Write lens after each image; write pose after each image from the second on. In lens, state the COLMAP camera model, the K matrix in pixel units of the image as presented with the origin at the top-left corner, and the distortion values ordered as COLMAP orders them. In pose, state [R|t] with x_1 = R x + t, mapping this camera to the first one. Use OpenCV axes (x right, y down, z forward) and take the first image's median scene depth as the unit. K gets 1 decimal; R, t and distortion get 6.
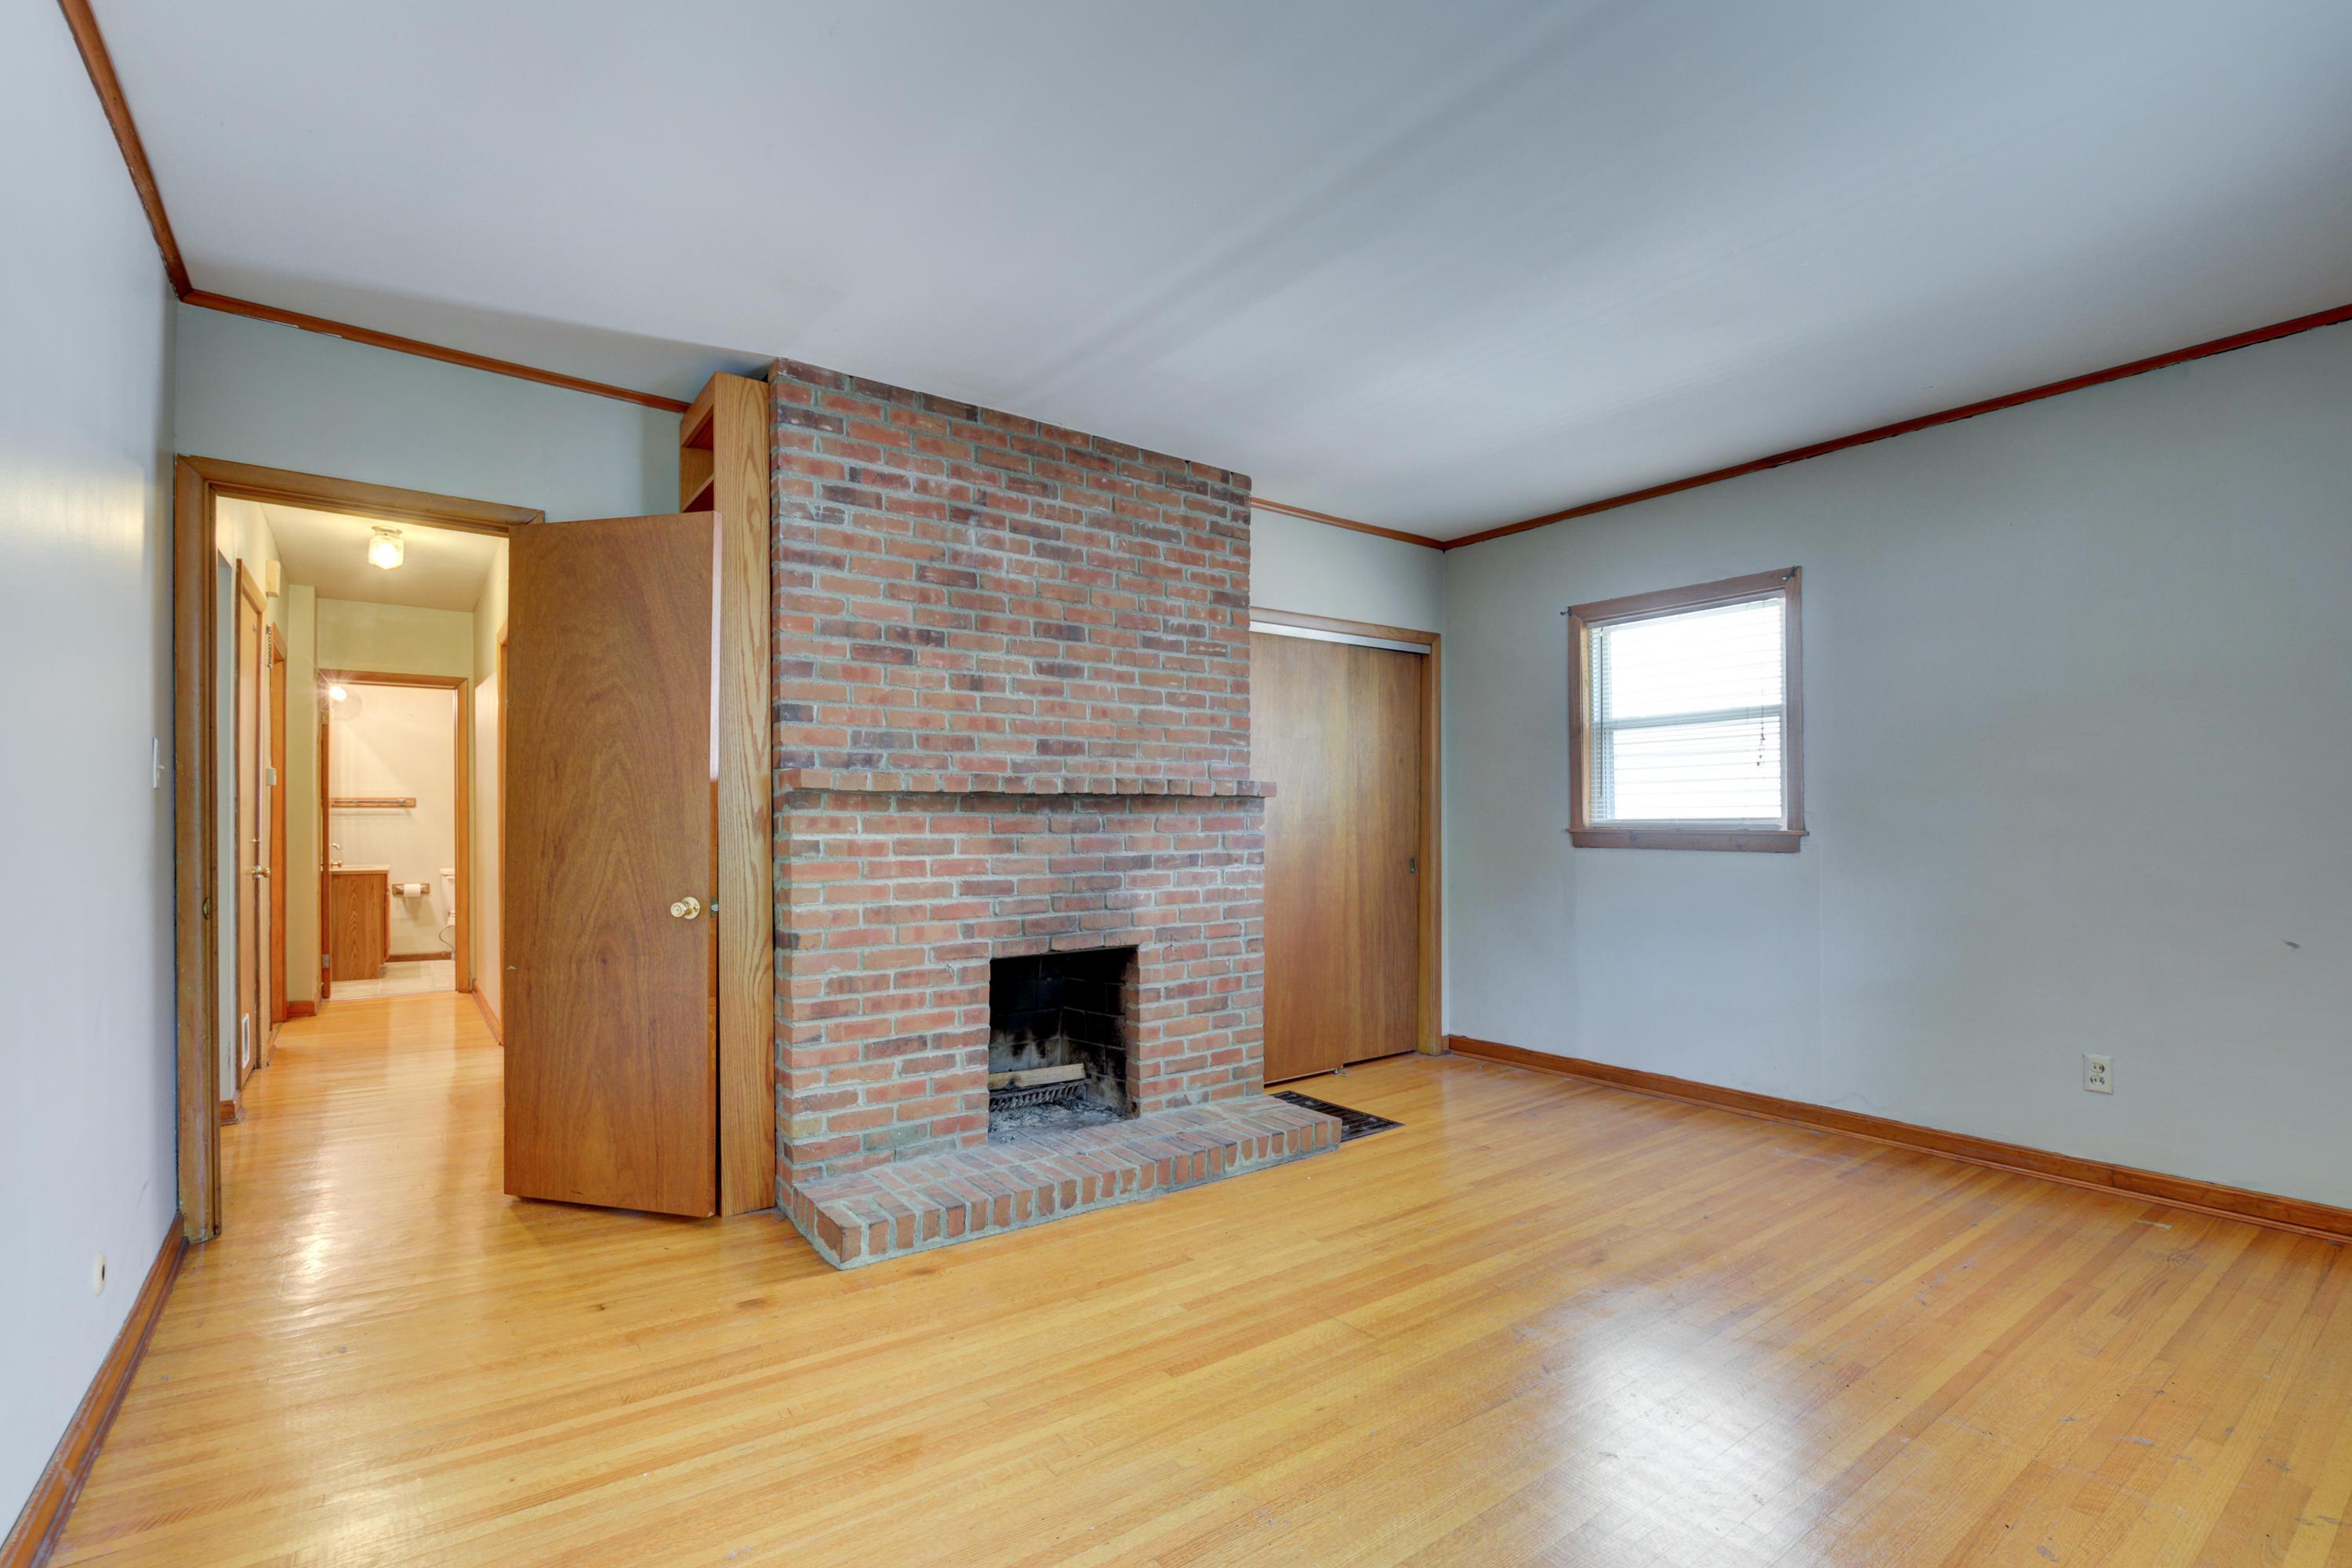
lens RADIAL K [[1047.7, 0, 1178.6], [0, 1047.7, 829.8], [0, 0, 1]] dist [-0.017331, 0.000016]
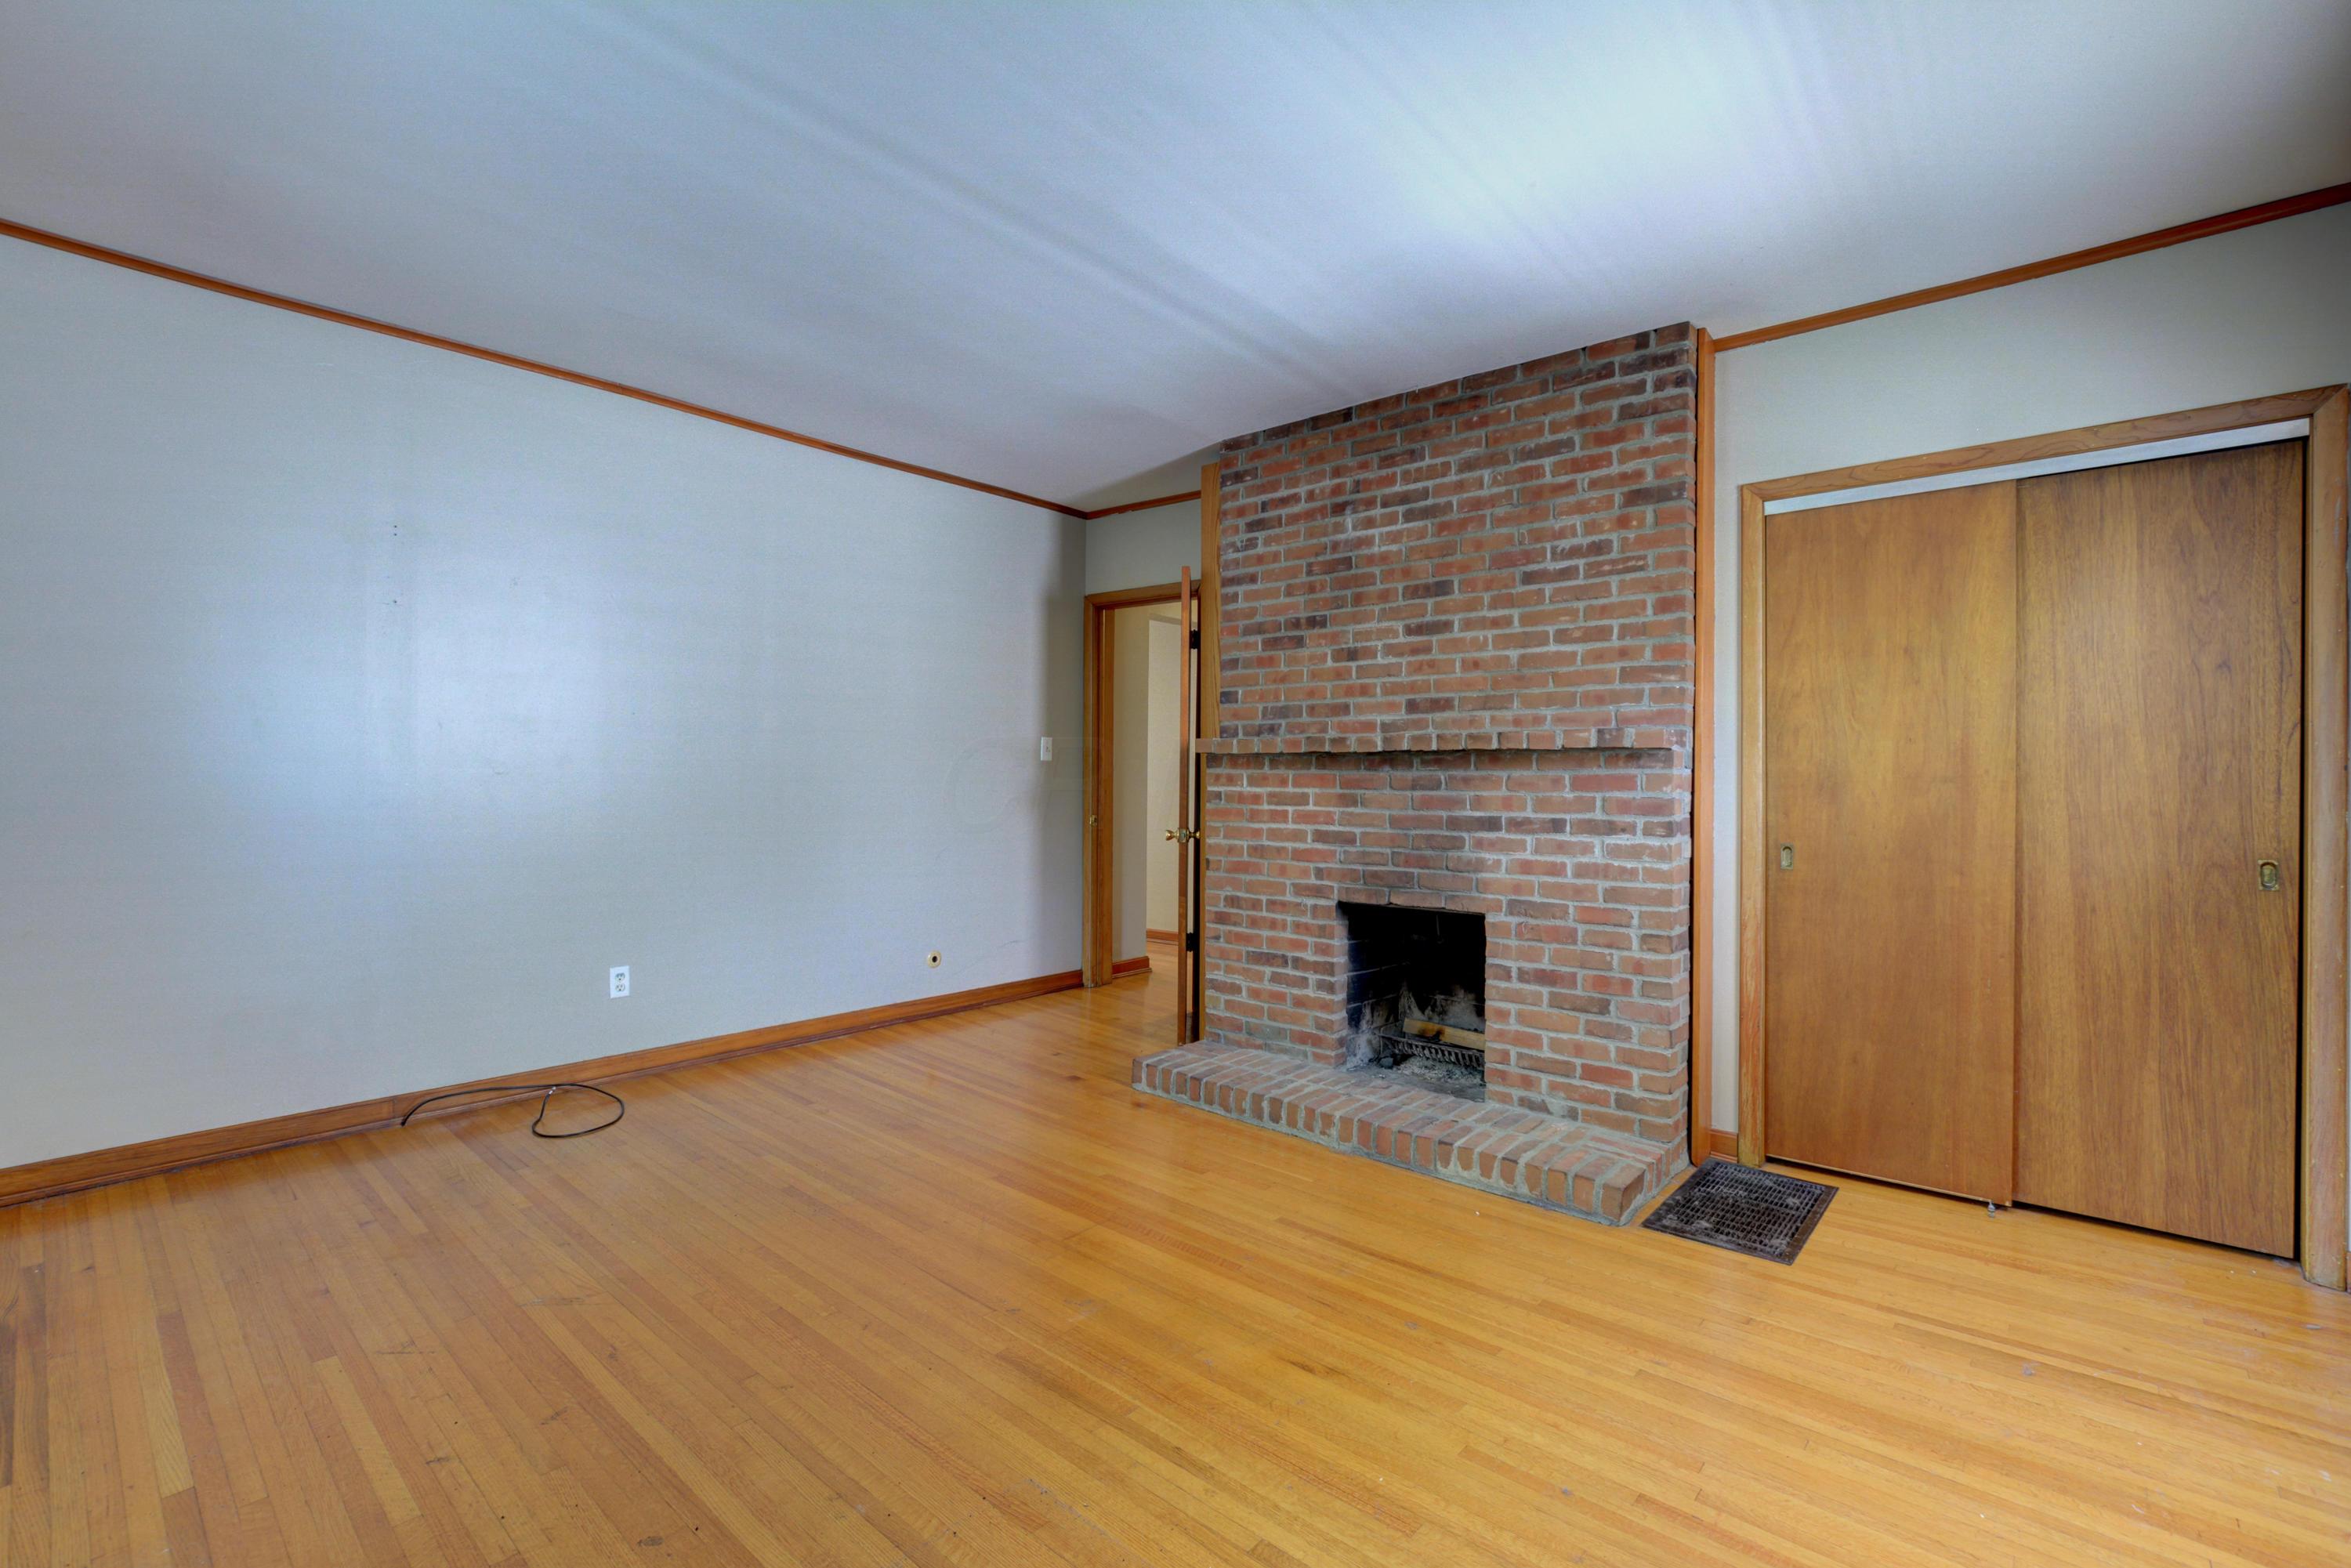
lens RADIAL K [[1053.4, 0, 1175.5], [0, 1053.4, 784.0], [0, 0, 1]] dist [-0.008601, 0.000158]
pose [[0.220031, 0.006145, -0.975473, 0.843560], [-0.017907, 0.999837, 0.002259, -0.000956], [0.975328, 0.016970, 0.220105, 0.560395]]
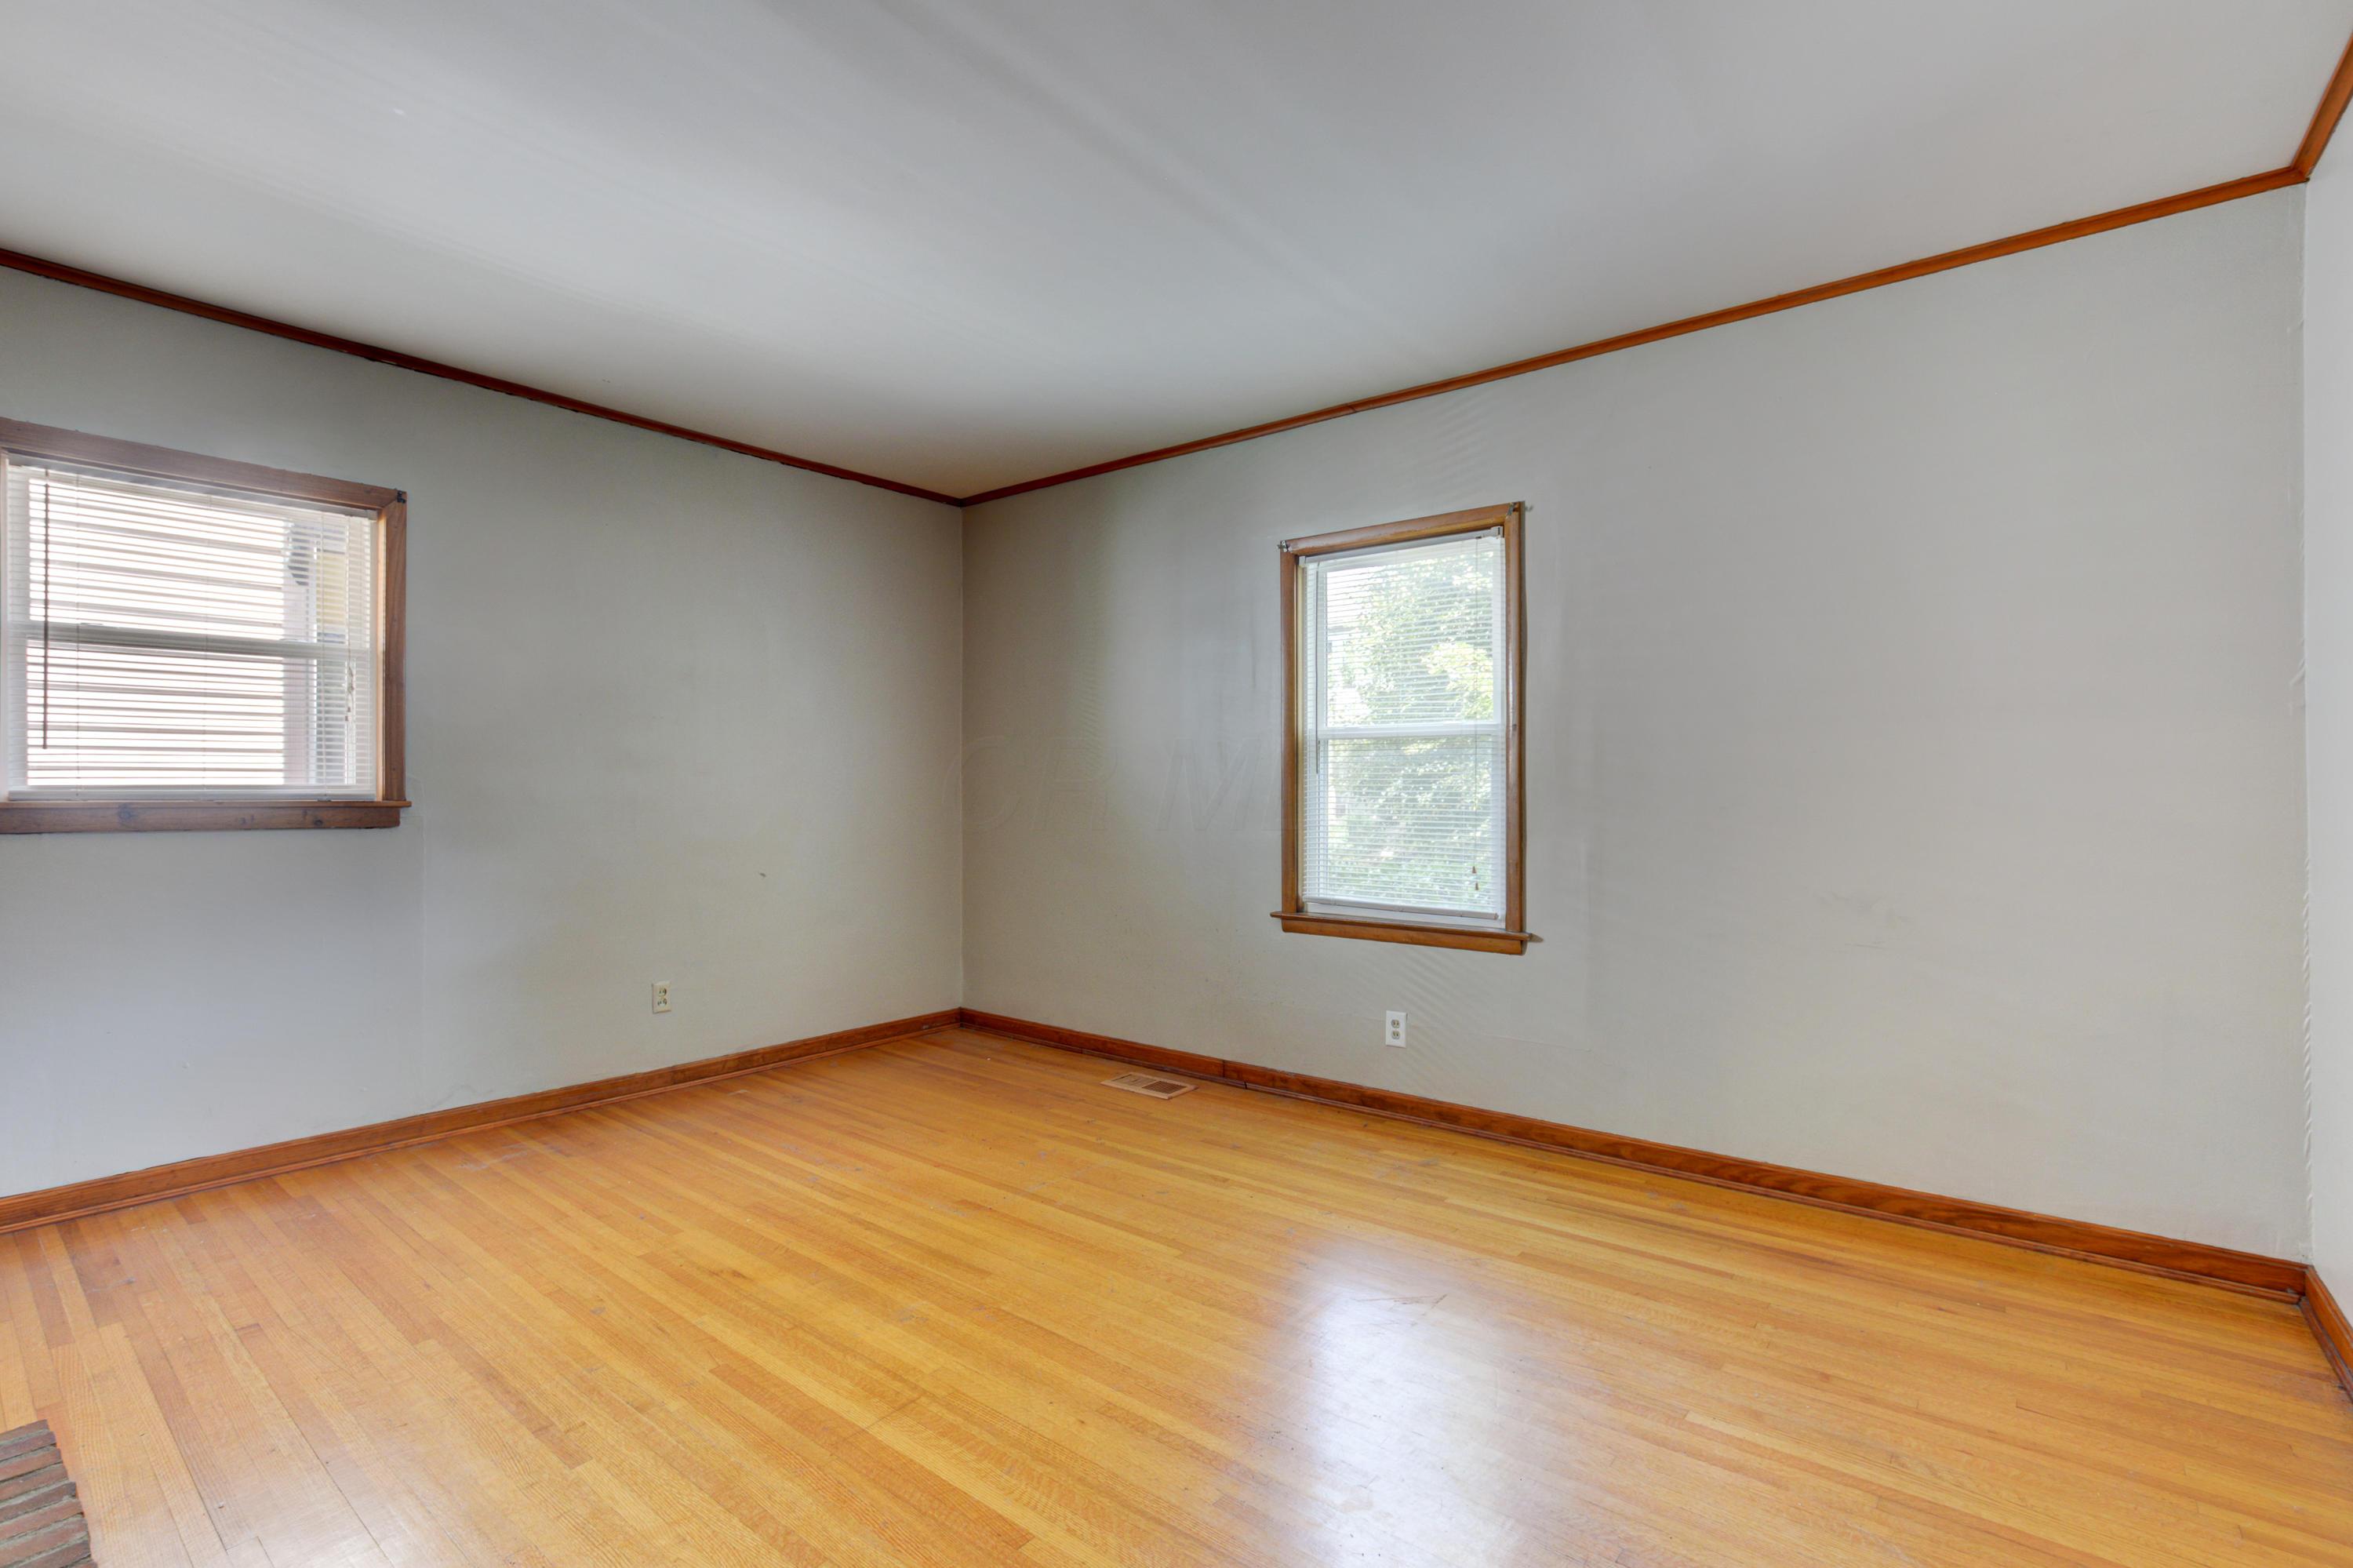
lens RADIAL K [[1114.7, 0, 1176.5], [0, 1114.7, 784.0], [0, 0, 1]] dist [-0.015337, -0.000309]
pose [[-0.260832, 0.006647, 0.965361, -0.476641], [0.008792, 0.999951, -0.004510, -0.003313], [-0.965344, 0.007311, -0.260878, 0.667094]]
